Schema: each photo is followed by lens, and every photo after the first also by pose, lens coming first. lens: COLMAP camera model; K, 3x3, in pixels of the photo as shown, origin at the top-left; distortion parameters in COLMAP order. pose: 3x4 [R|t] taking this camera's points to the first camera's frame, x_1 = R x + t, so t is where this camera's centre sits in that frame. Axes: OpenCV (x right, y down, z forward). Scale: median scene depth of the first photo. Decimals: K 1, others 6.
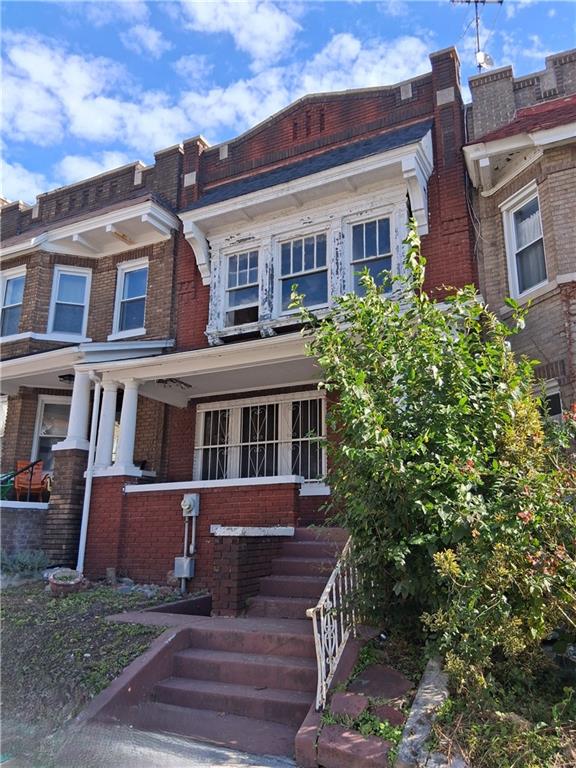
lens RADIAL K [[579.1, 0, 287.9], [0, 579.1, 392.3], [0, 0, 1]] dist [0.032015, -0.078079]
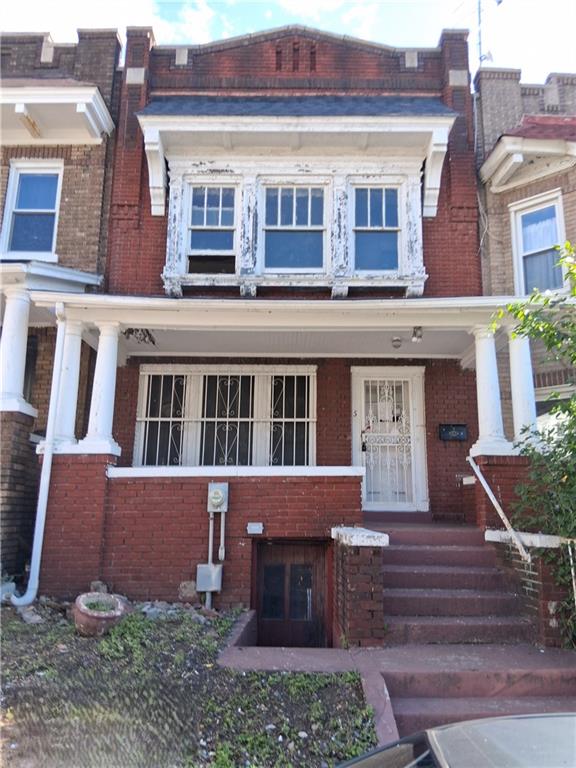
lens RADIAL K [[579.1, 0, 306.1], [0, 579.1, 397.9], [0, 0, 1]] dist [0.032015, -0.078079]
pose [[0.893229, 0.092823, 0.439915, -0.326526], [-0.114445, 0.993168, 0.022815, 0.024477], [-0.434791, -0.070725, 0.897750, 0.206706]]
